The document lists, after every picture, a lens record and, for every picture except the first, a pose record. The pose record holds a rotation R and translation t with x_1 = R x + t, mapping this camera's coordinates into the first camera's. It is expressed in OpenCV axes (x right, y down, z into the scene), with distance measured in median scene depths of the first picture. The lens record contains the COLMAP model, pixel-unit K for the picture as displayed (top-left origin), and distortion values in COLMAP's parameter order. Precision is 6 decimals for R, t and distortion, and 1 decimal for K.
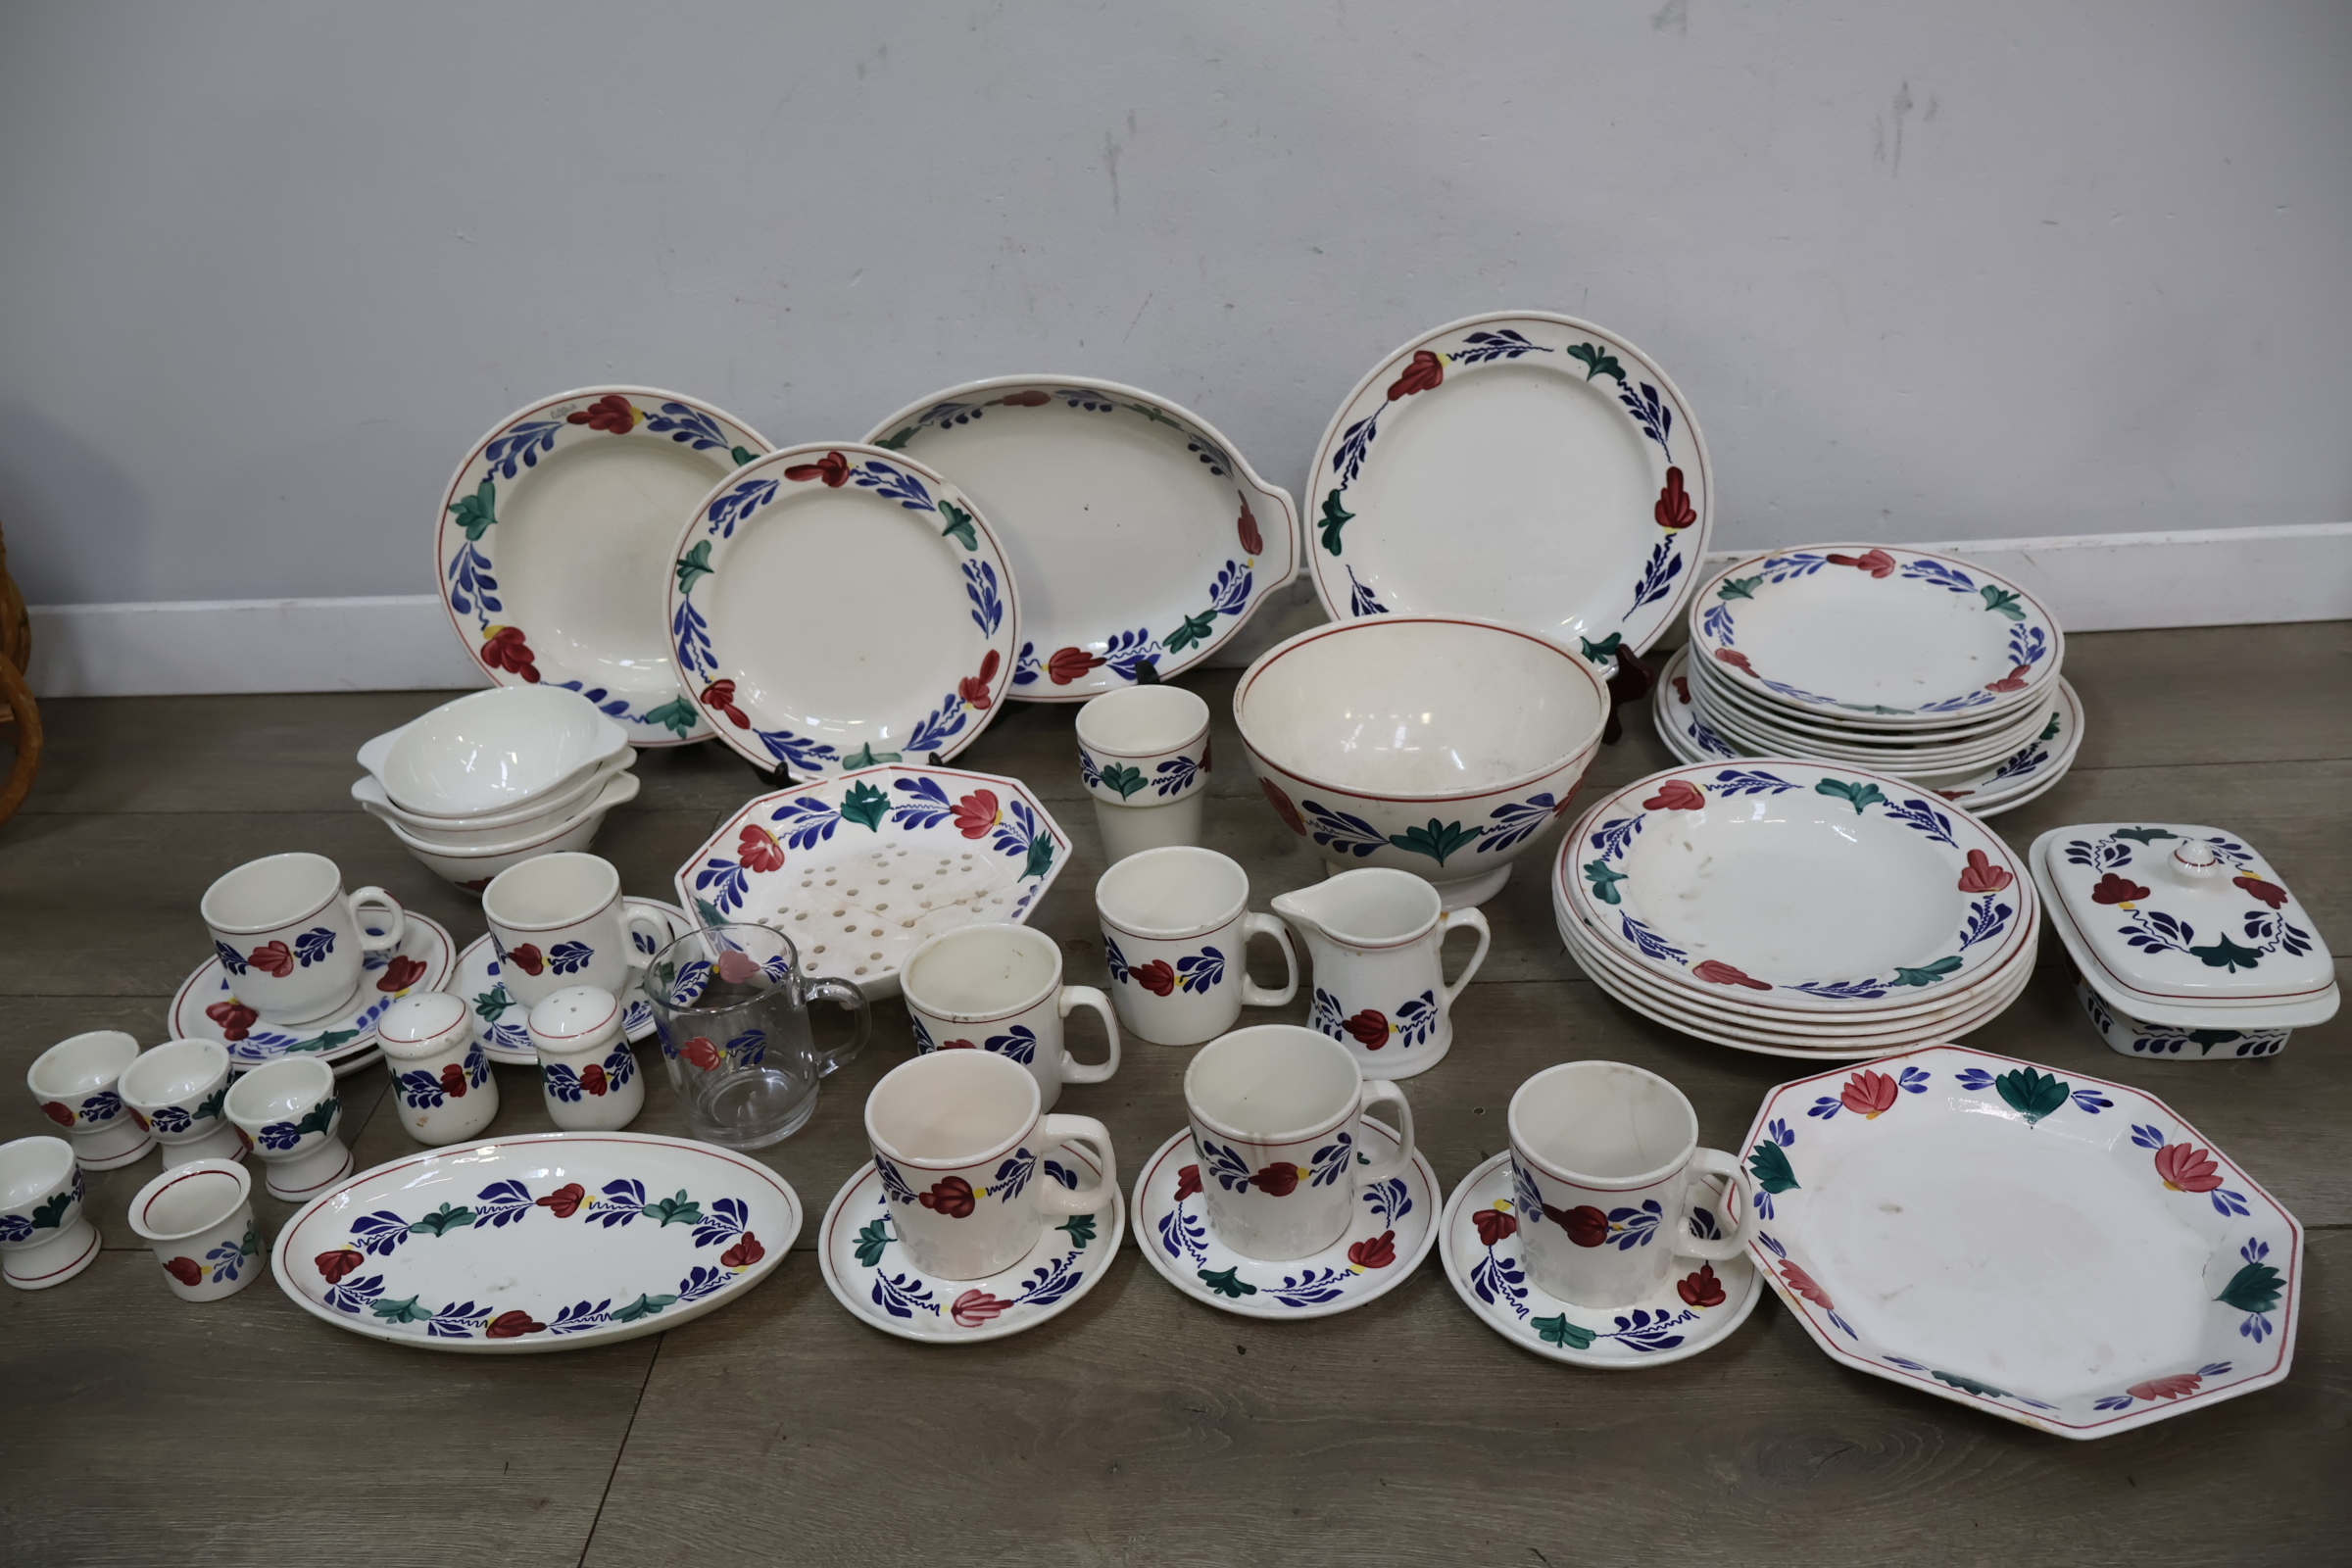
lens RADIAL K [[1960.7, 0, 1167.8], [0, 1960.7, 784.5], [0, 0, 1]] dist [-0.000465, 0.000407]
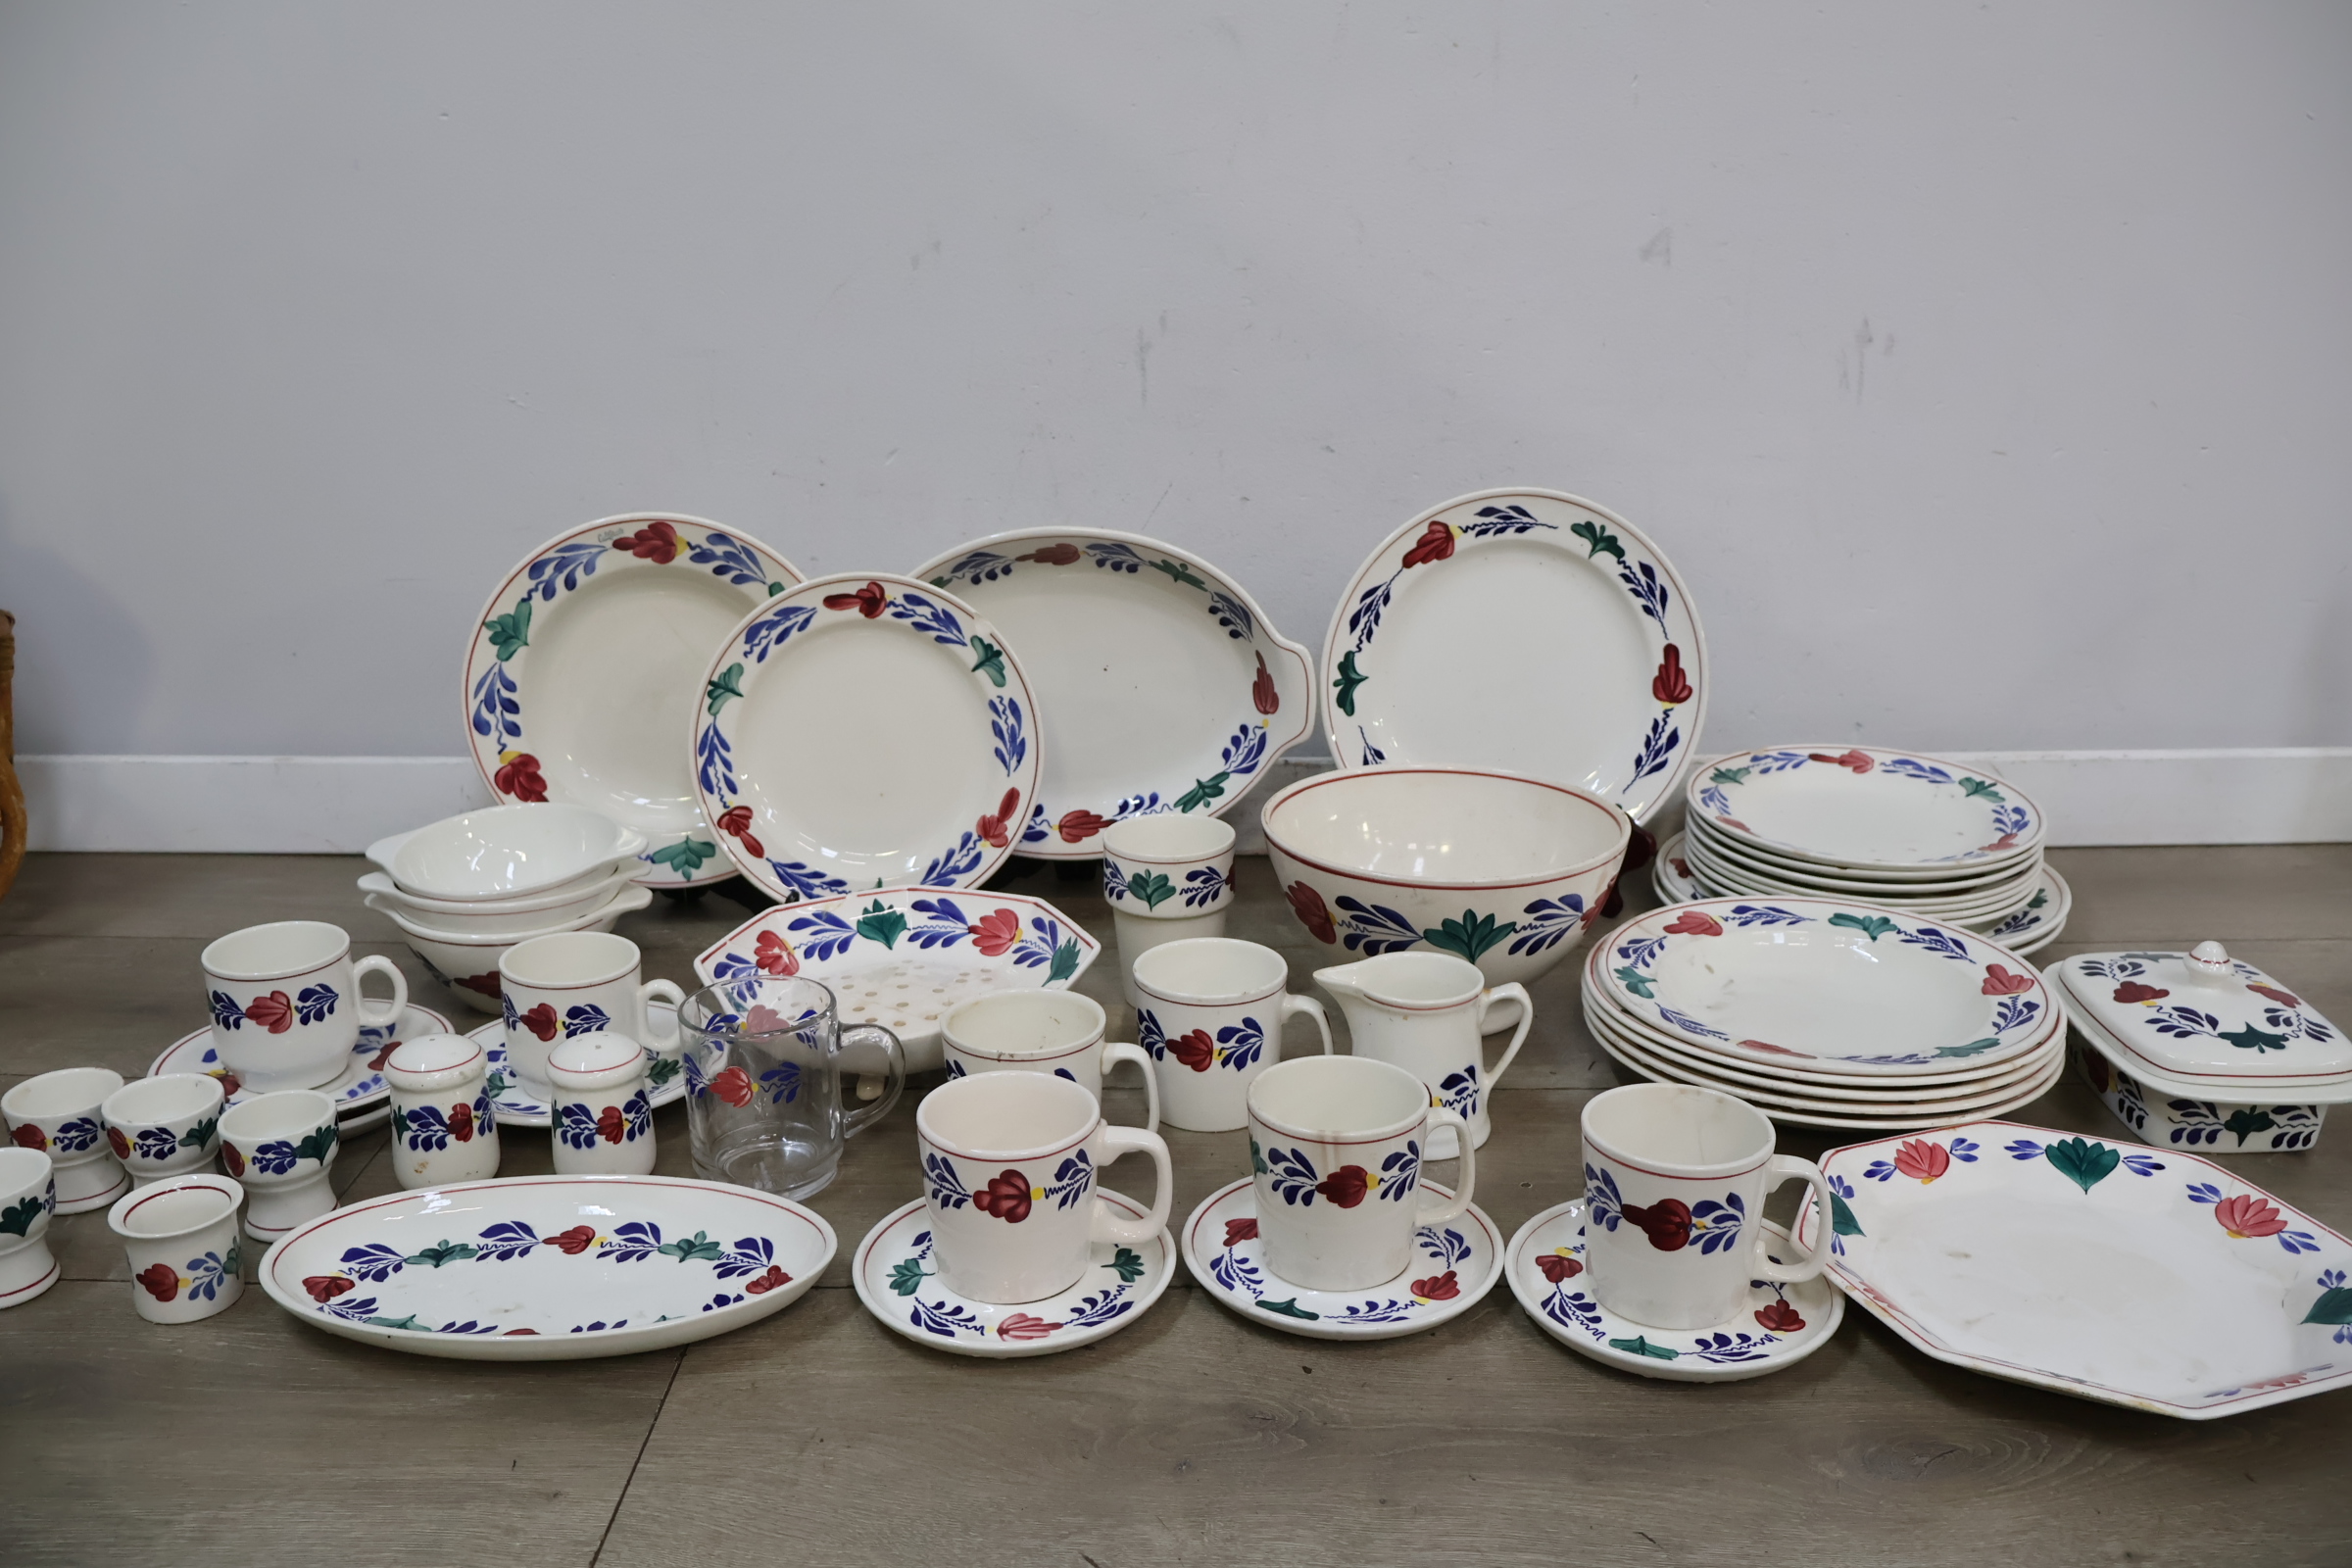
lens RADIAL K [[1960.7, 0, 1168.3], [0, 1960.7, 796.4], [0, 0, 1]] dist [-0.000465, 0.000407]
pose [[0.997588, 0.041214, 0.055861, -0.077220], [-0.027001, 0.971688, -0.234720, 0.200358], [-0.063953, 0.232646, 0.970457, 0.017043]]
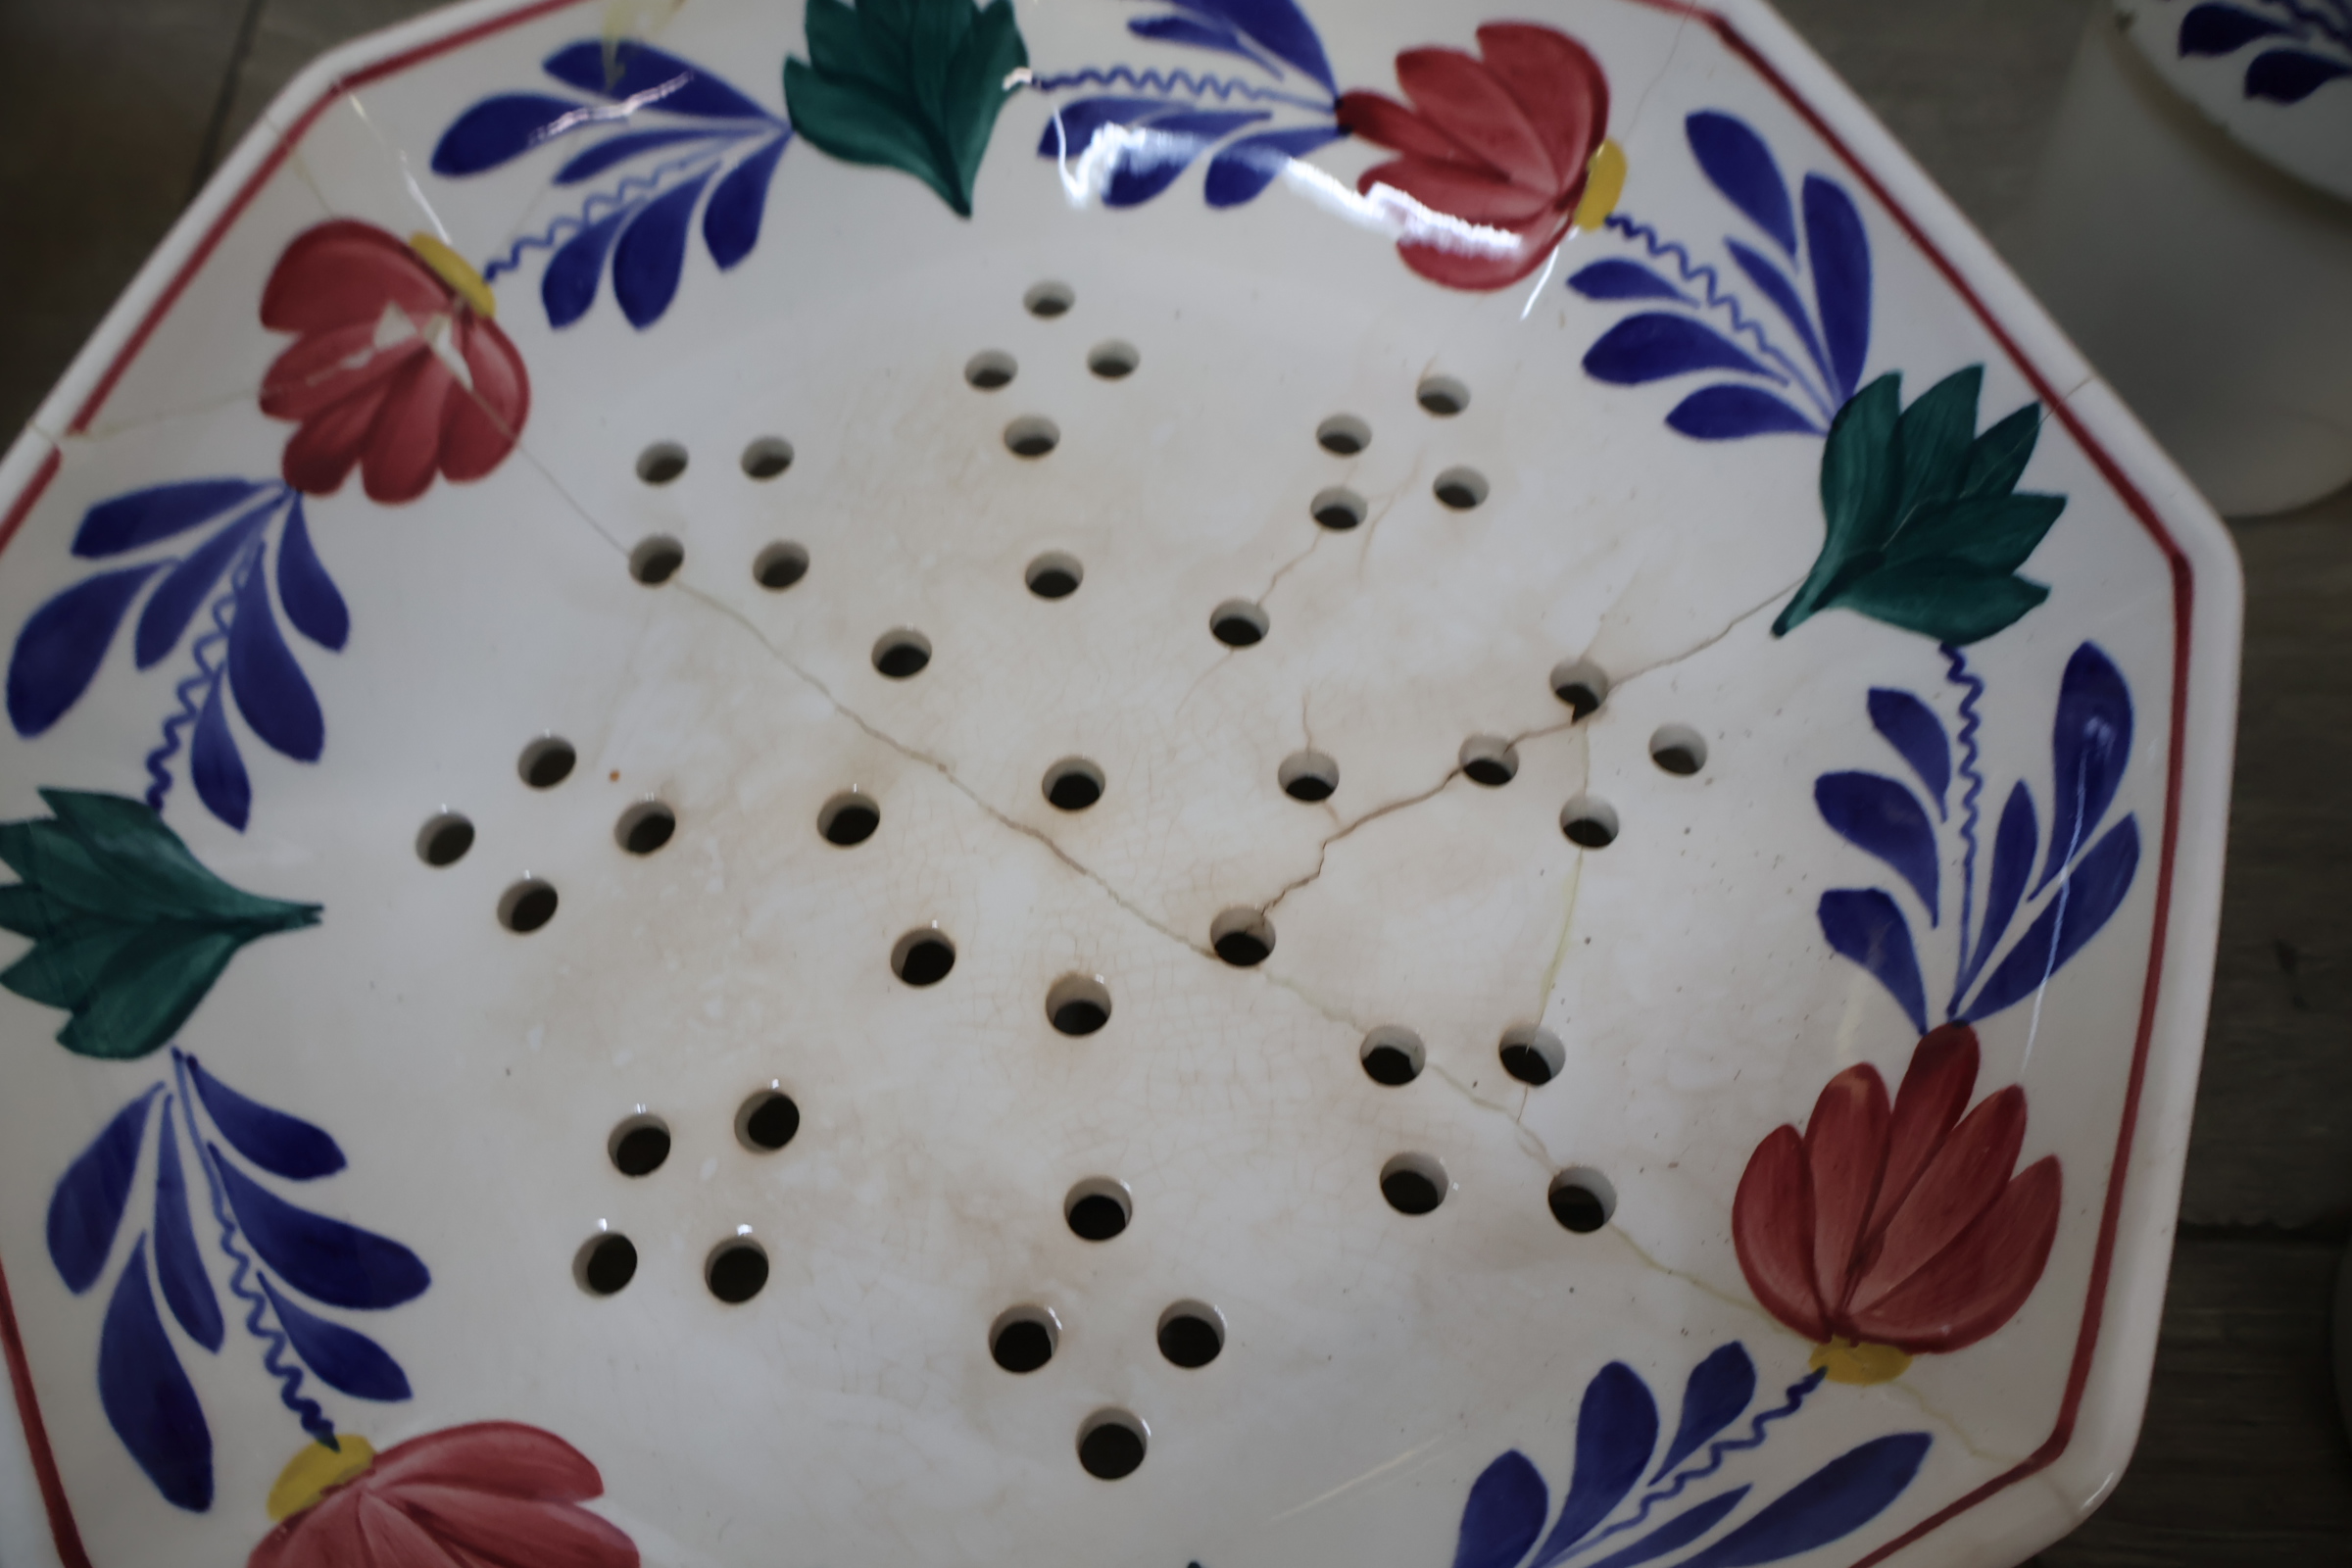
lens RADIAL K [[1960.7, 0, 1156.6], [0, 1960.7, 803.2], [0, 0, 1]] dist [-0.000465, 0.000407]
pose [[0.999012, 0.004775, 0.044183, -0.155954], [-0.027969, 0.840172, 0.541599, -0.040593], [-0.034535, -0.542299, 0.839475, 0.897343]]
